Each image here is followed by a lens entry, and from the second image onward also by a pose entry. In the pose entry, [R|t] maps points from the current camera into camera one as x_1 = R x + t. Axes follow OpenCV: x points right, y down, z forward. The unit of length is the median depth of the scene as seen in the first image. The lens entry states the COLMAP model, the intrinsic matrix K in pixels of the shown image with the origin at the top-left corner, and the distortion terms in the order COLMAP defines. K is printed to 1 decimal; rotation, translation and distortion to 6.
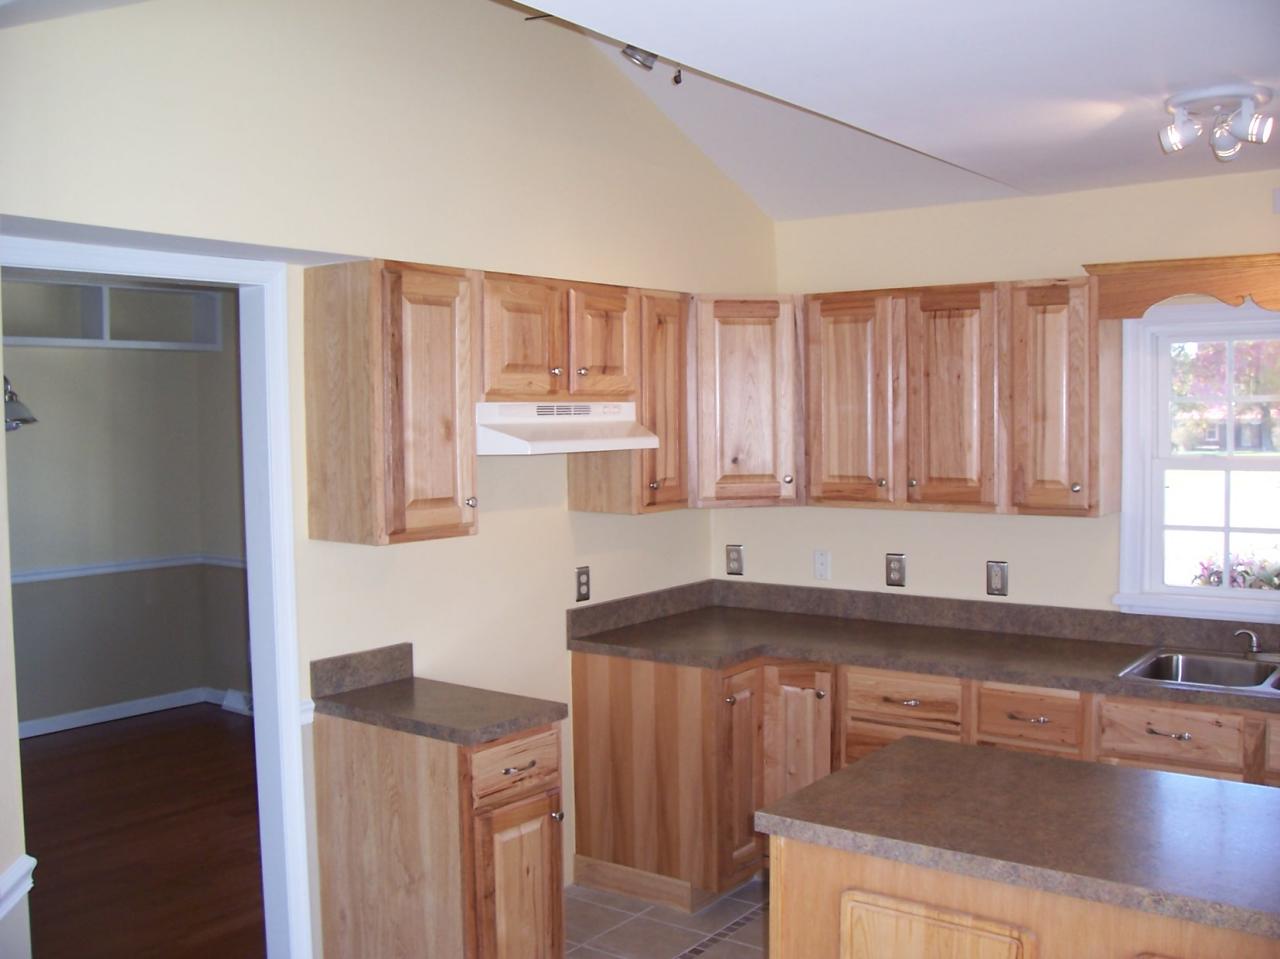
lens RADIAL K [[1233.0, 0, 640.0], [0, 1233.0, 479.5], [0, 0, 1]] dist [-0.170922, 0.143412]
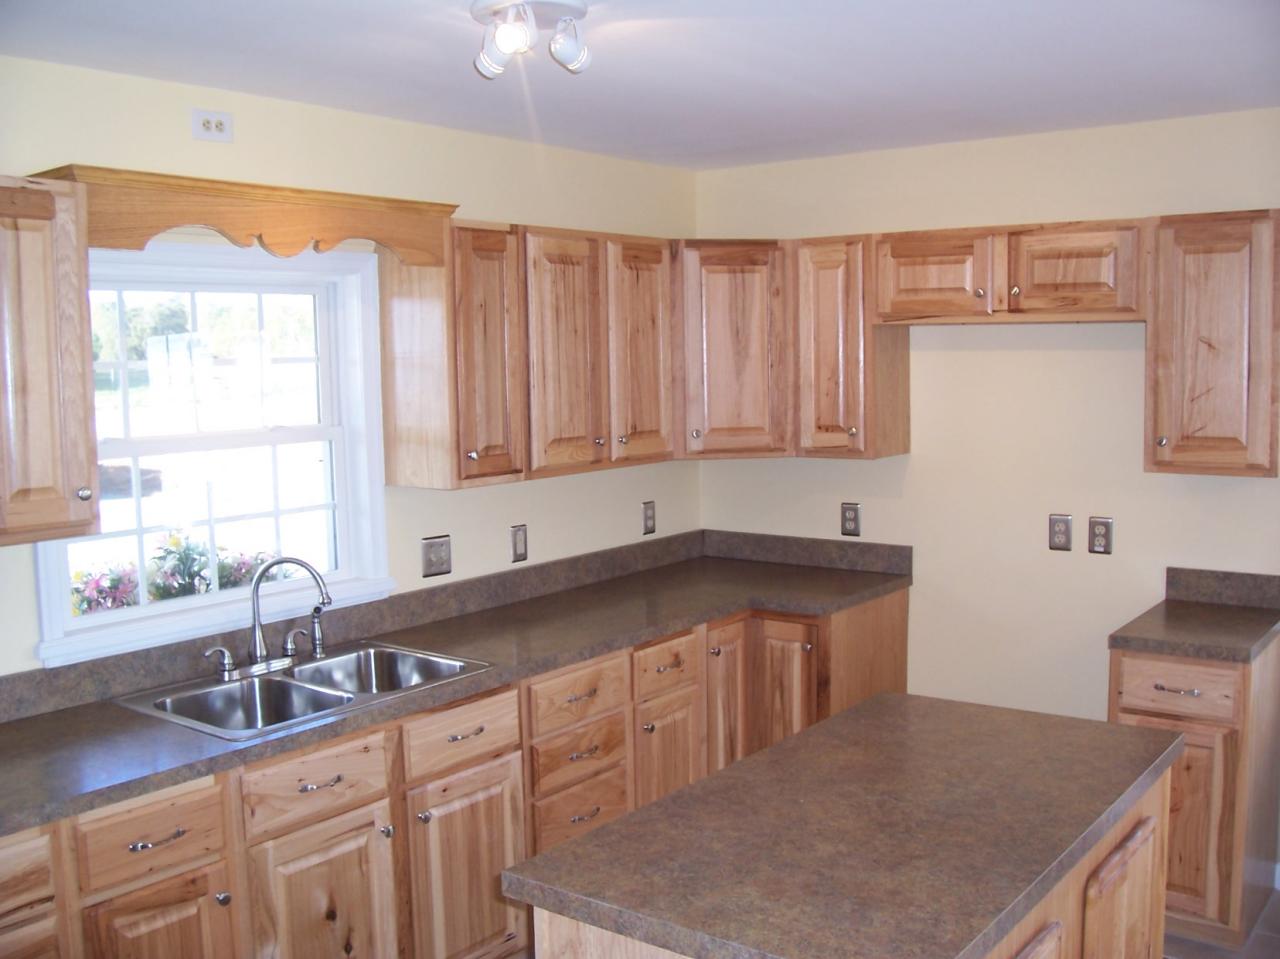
lens RADIAL K [[1233.0, 0, 640.0], [0, 1233.0, 479.5], [0, 0, 1]] dist [-0.170922, 0.143412]
pose [[0.000723, -0.076858, 0.997042, -0.311181], [0.066626, 0.994830, 0.076640, -0.032359], [-0.997778, 0.066373, 0.005840, 0.694484]]
